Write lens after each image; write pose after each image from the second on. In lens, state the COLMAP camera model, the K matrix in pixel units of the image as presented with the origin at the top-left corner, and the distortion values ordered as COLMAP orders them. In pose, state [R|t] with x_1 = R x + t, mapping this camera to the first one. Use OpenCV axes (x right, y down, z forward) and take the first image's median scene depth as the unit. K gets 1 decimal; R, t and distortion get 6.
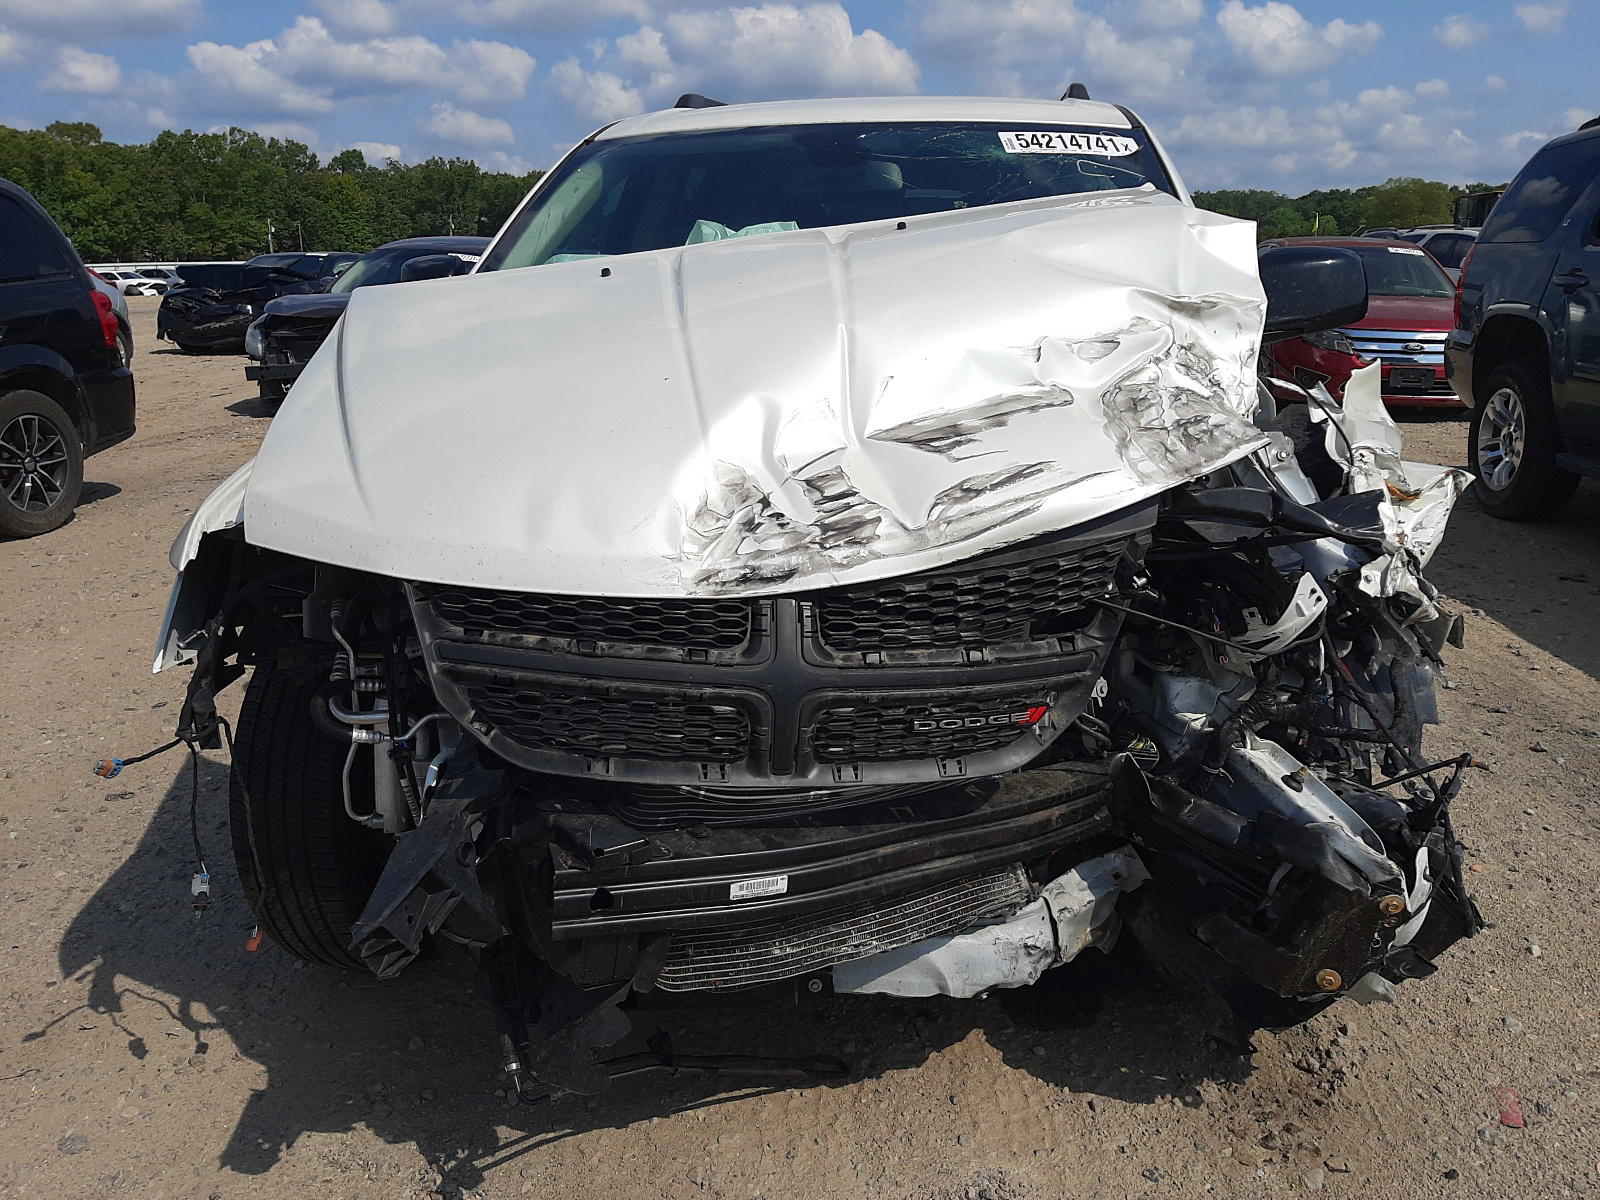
lens RADIAL K [[1284.0, 0, 800.0], [0, 1284.0, 600.0], [0, 0, 1]] dist [0.061841, -0.124294]
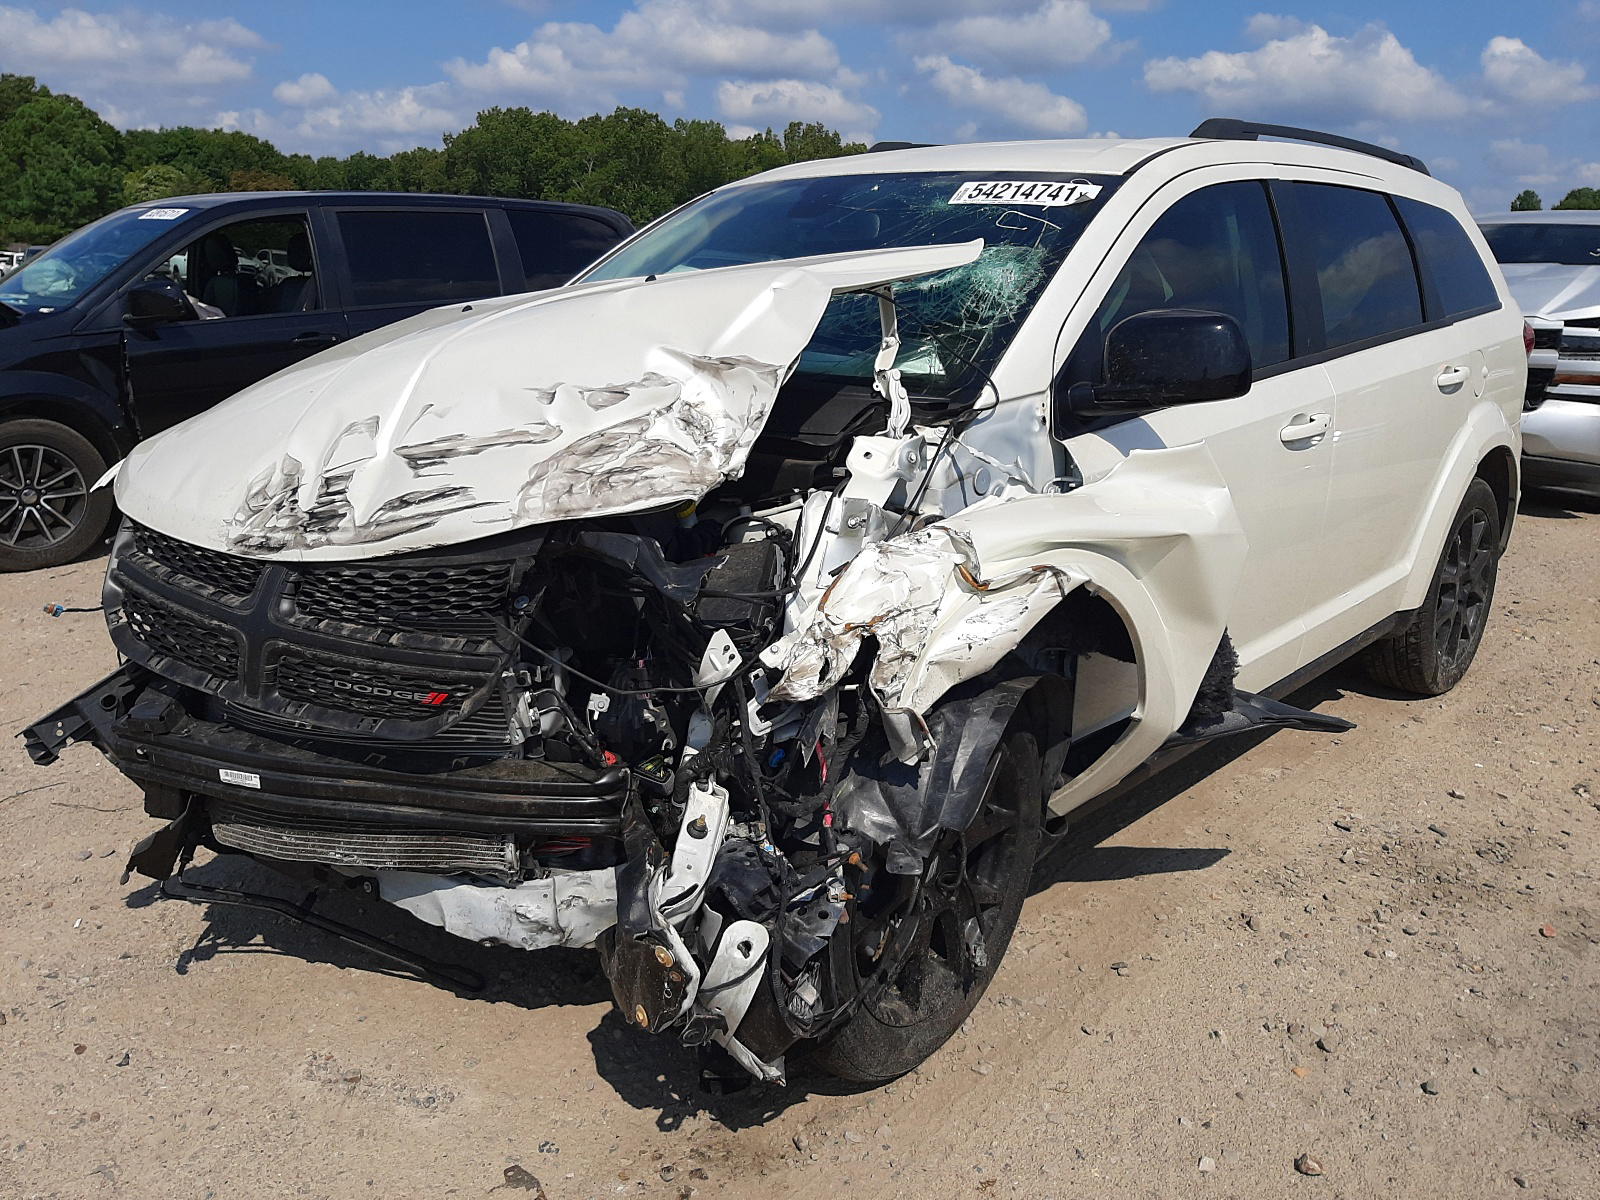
lens RADIAL K [[1284.0, 0, 800.0], [0, 1284.0, 600.0], [0, 0, 1]] dist [0.061841, -0.124294]
pose [[0.815208, 0.166233, -0.554800, 1.079484], [-0.173093, 0.984072, 0.040517, -0.103797], [0.552698, 0.063002, 0.830997, 0.194094]]
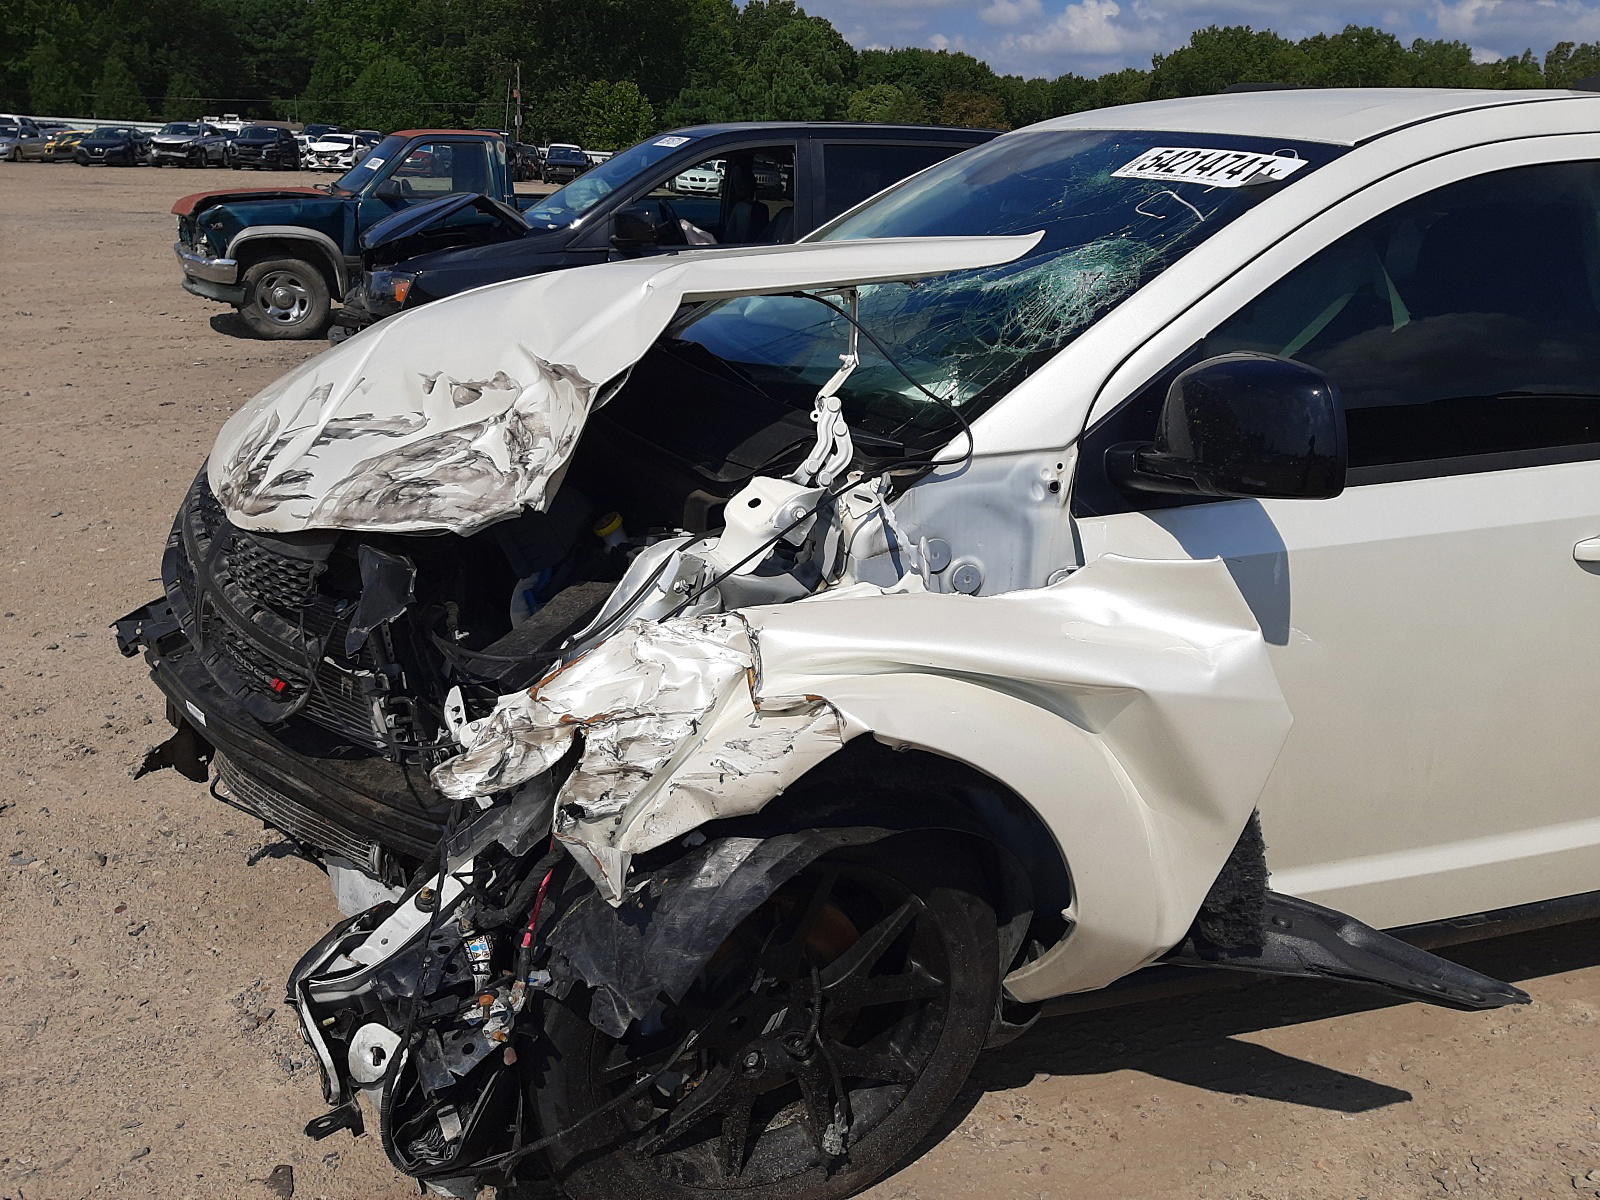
lens RADIAL K [[1279.5, 0, 800.0], [0, 1279.5, 600.0], [0, 0, 1]] dist [0.040362, -0.101051]
pose [[0.412596, 0.325342, -0.850833, 1.297866], [-0.294929, 0.931443, 0.213146, -0.354641], [0.861848, 0.162993, 0.480262, 0.828354]]
